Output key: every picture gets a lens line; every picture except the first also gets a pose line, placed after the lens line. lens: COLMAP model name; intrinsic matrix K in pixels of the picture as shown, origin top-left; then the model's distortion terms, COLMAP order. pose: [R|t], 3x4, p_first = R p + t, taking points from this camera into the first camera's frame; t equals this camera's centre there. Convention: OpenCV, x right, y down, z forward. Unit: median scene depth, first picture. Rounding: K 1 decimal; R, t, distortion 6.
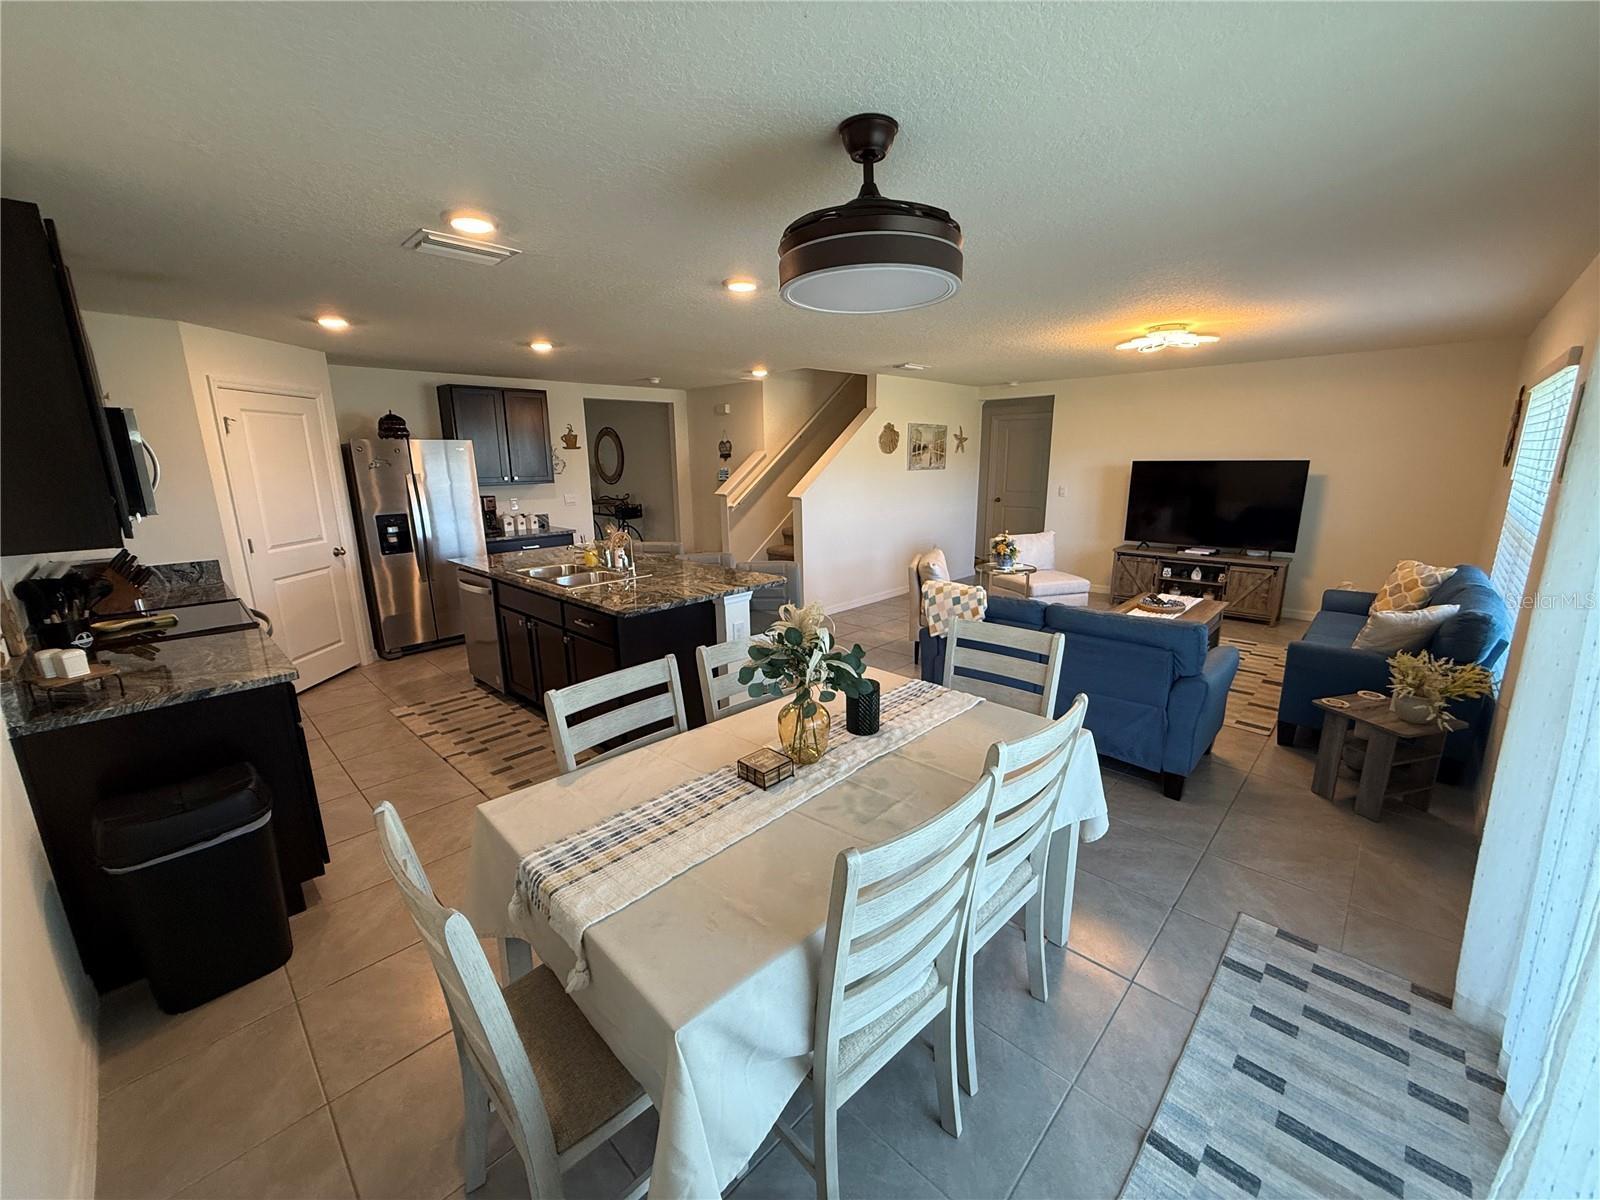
lens RADIAL K [[635.7, 0, 805.6], [0, 635.7, 602.1], [0, 0, 1]] dist [-0.000650, 0.000738]
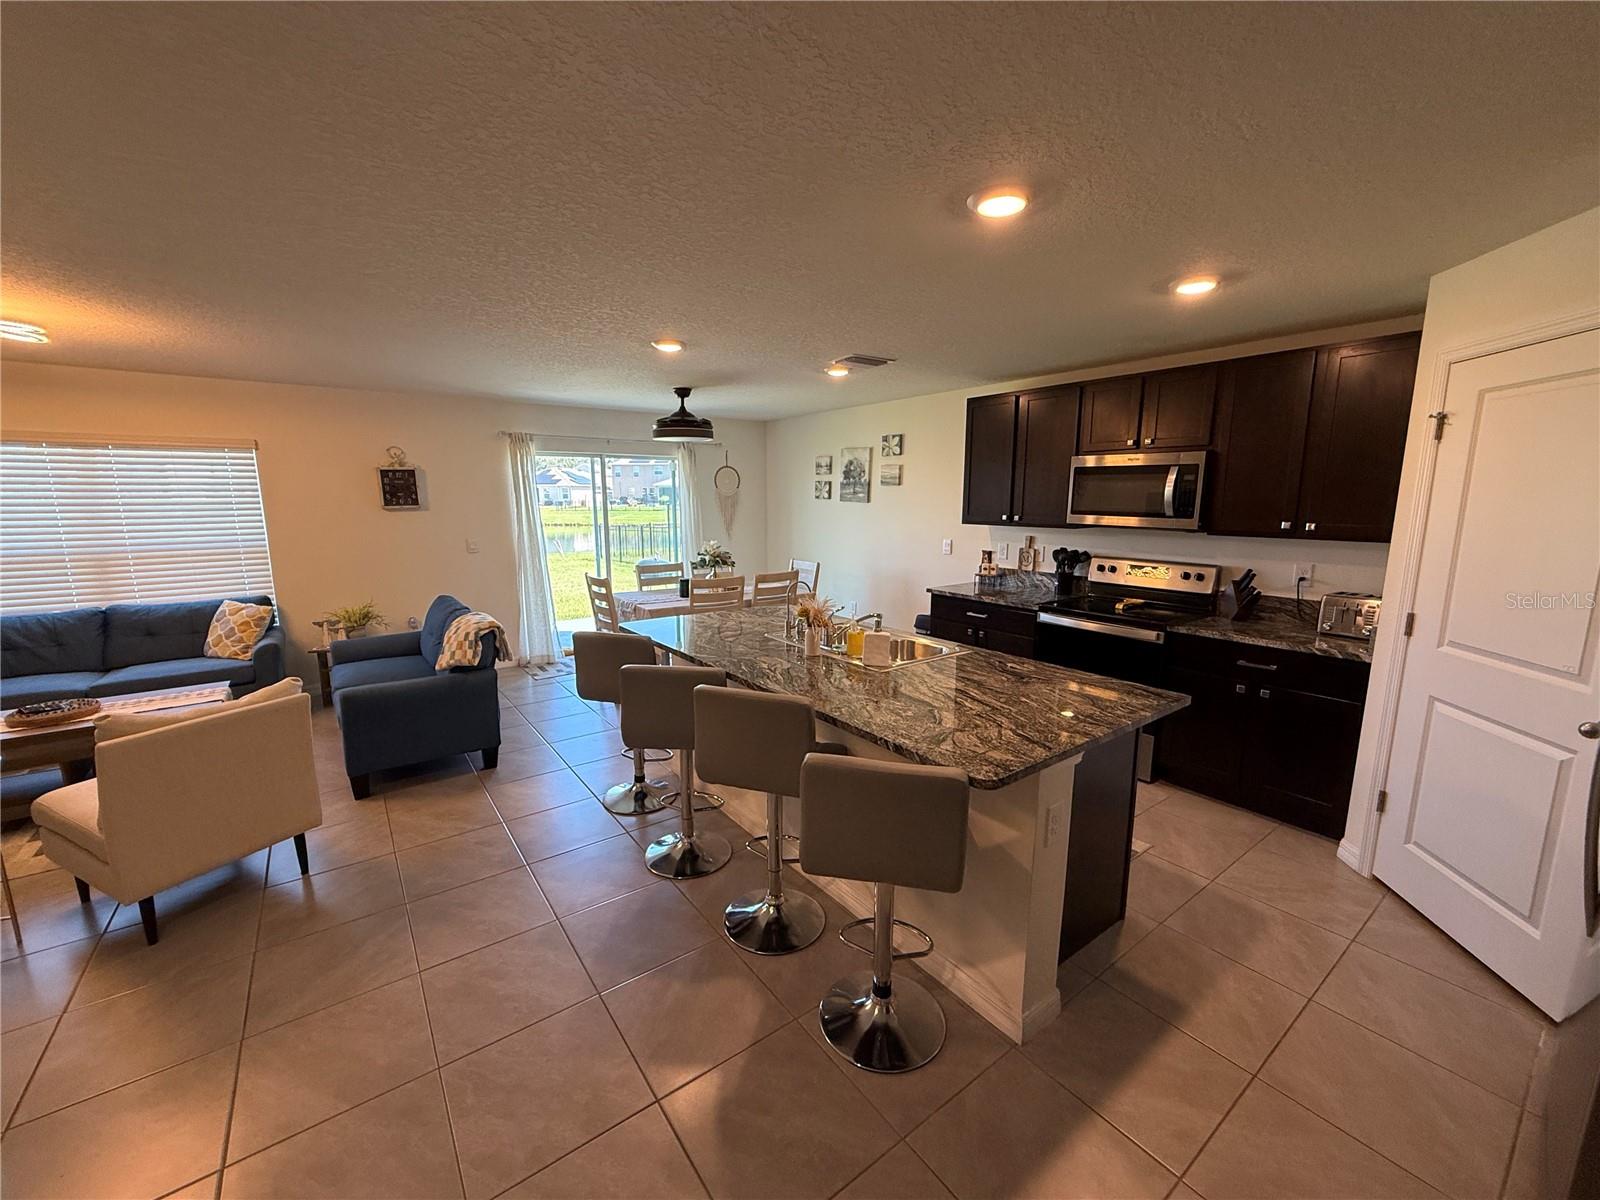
lens RADIAL K [[635.7, 0, 797.8], [0, 635.7, 604.6], [0, 0, 1]] dist [-0.000650, 0.000738]
pose [[-0.984963, -0.015167, 0.172099, -0.256616], [0.052790, 0.922078, 0.383387, -0.234911], [-0.164504, 0.386707, -0.907412, 1.044887]]
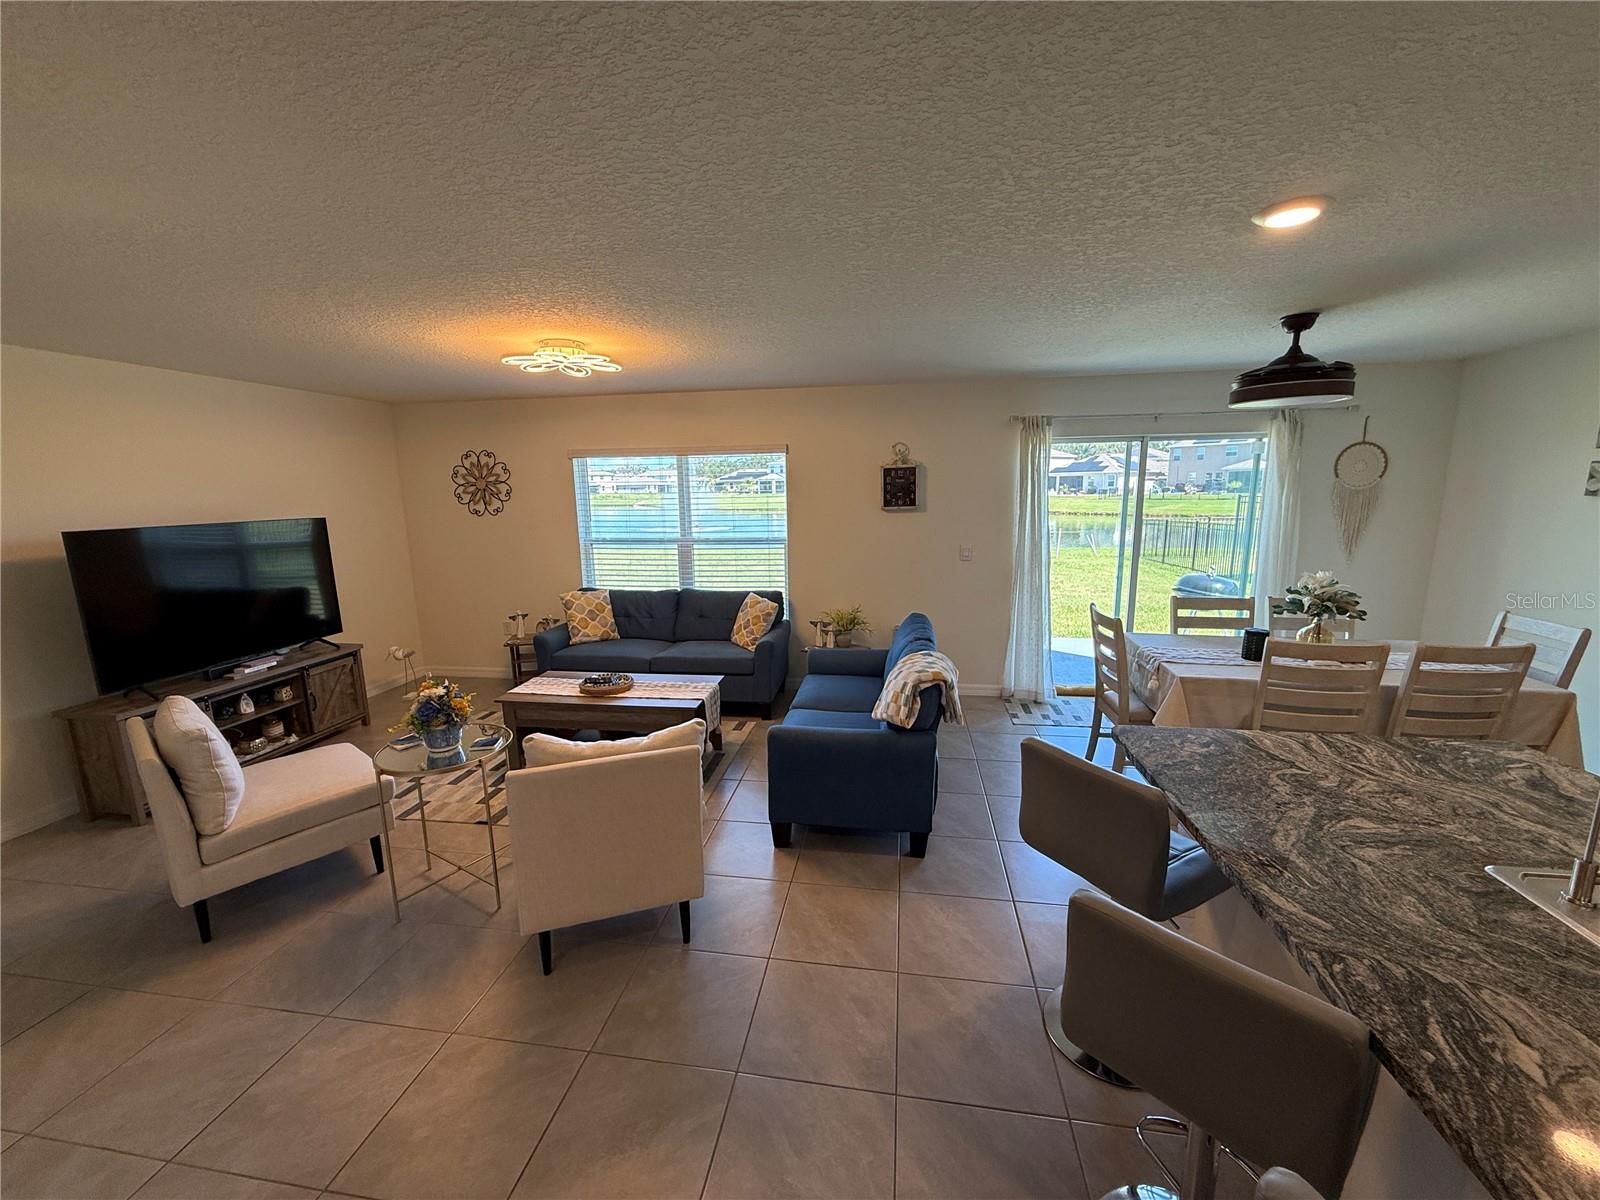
lens RADIAL K [[635.7, 0, 798.5], [0, 635.7, 604.2], [0, 0, 1]] dist [-0.000650, 0.000738]
pose [[-0.563980, -0.127384, 0.815905, -0.177633], [0.210188, 0.933346, 0.291009, -0.202999], [-0.798591, 0.335617, -0.499613, 0.851779]]
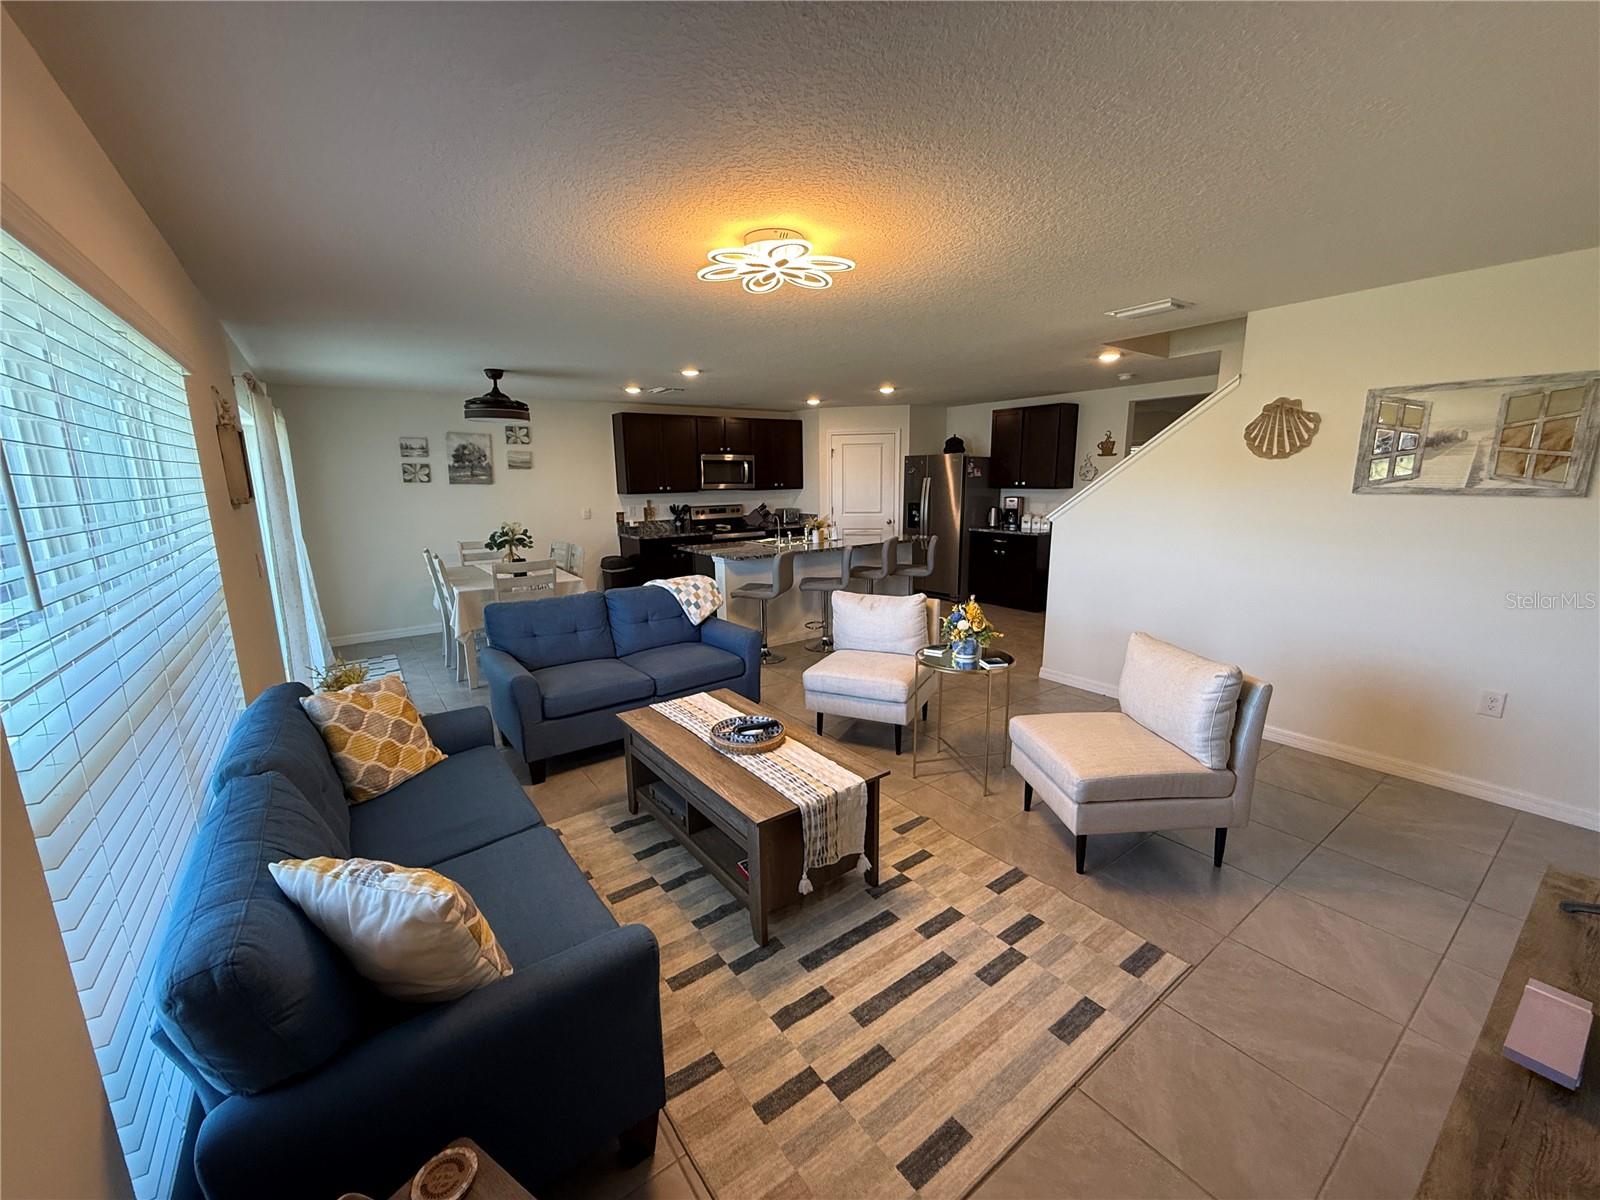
lens RADIAL K [[635.7, 0, 798.3], [0, 635.7, 614.8], [0, 0, 1]] dist [-0.000650, 0.000738]
pose [[-0.180049, 0.228080, -0.956850, 0.775100], [-0.205427, 0.942579, 0.263333, -0.185044], [0.961968, 0.243976, -0.122857, 0.784336]]
